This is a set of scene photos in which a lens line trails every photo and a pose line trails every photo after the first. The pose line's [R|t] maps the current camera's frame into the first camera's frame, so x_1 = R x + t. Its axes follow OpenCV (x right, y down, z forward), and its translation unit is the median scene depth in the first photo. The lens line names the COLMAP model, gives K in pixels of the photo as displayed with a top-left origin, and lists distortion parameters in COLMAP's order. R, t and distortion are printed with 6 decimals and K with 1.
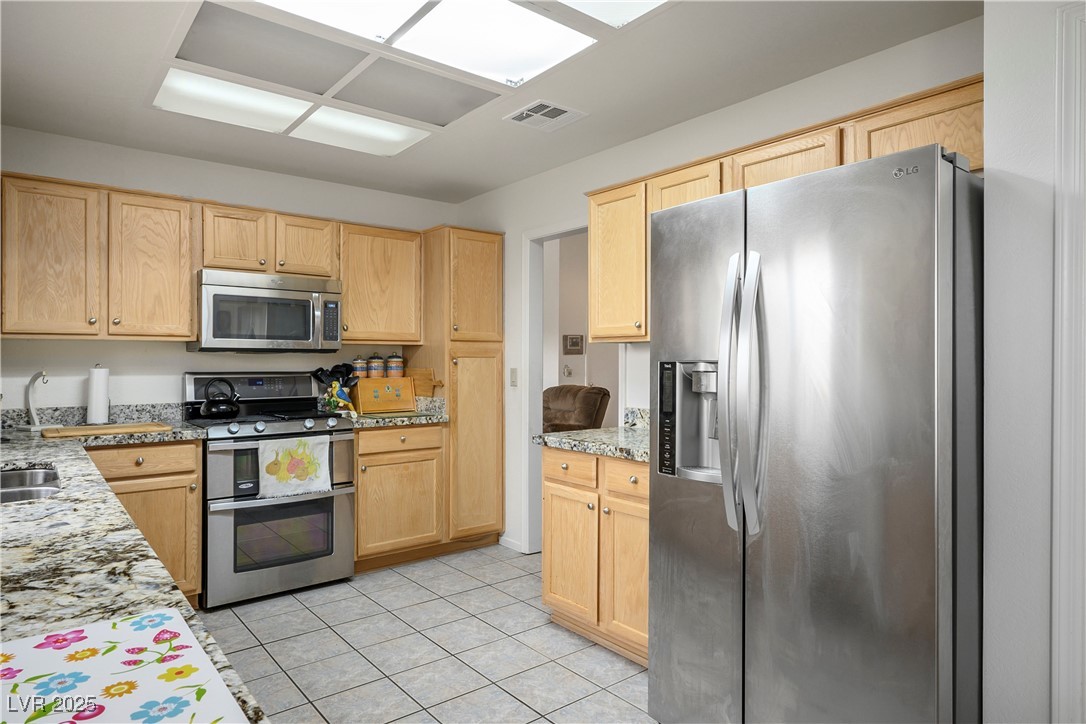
lens RADIAL K [[653.5, 0, 549.2], [0, 653.5, 360.2], [0, 0, 1]] dist [0.007152, -0.000160]
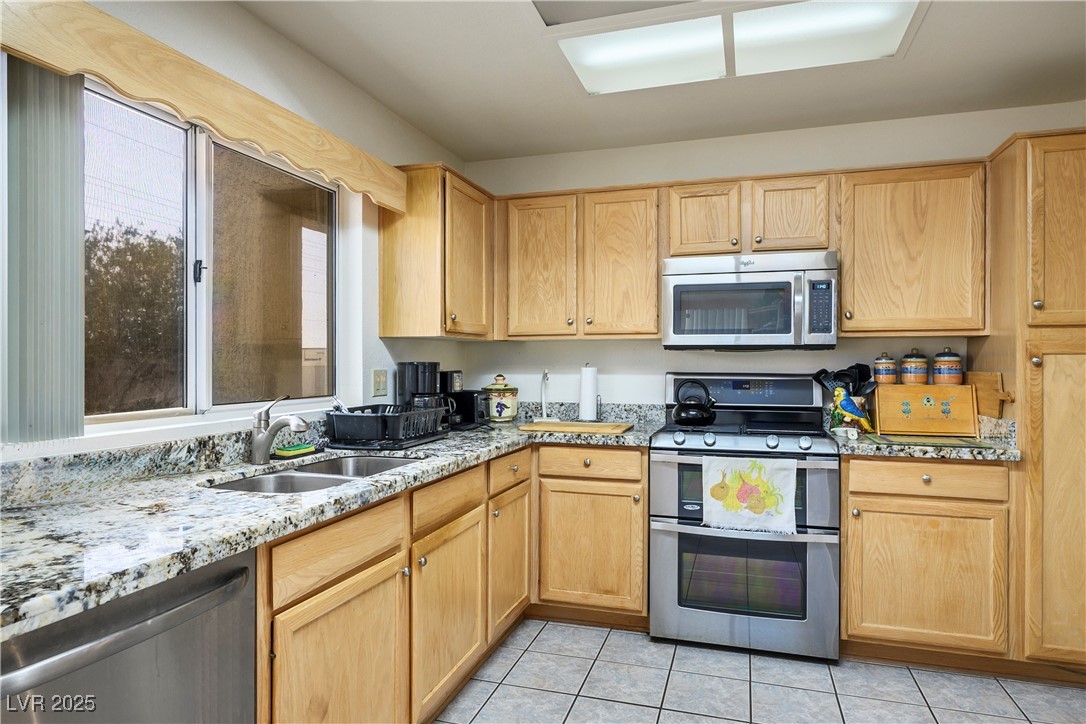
lens RADIAL K [[653.5, 0, 539.2], [0, 653.5, 360.5], [0, 0, 1]] dist [0.007152, -0.000160]
pose [[0.543610, 0.000445, -0.839338, 0.129448], [-0.000082, 1.000000, 0.000478, 0.001168], [0.839338, -0.000191, 0.543610, 0.343357]]
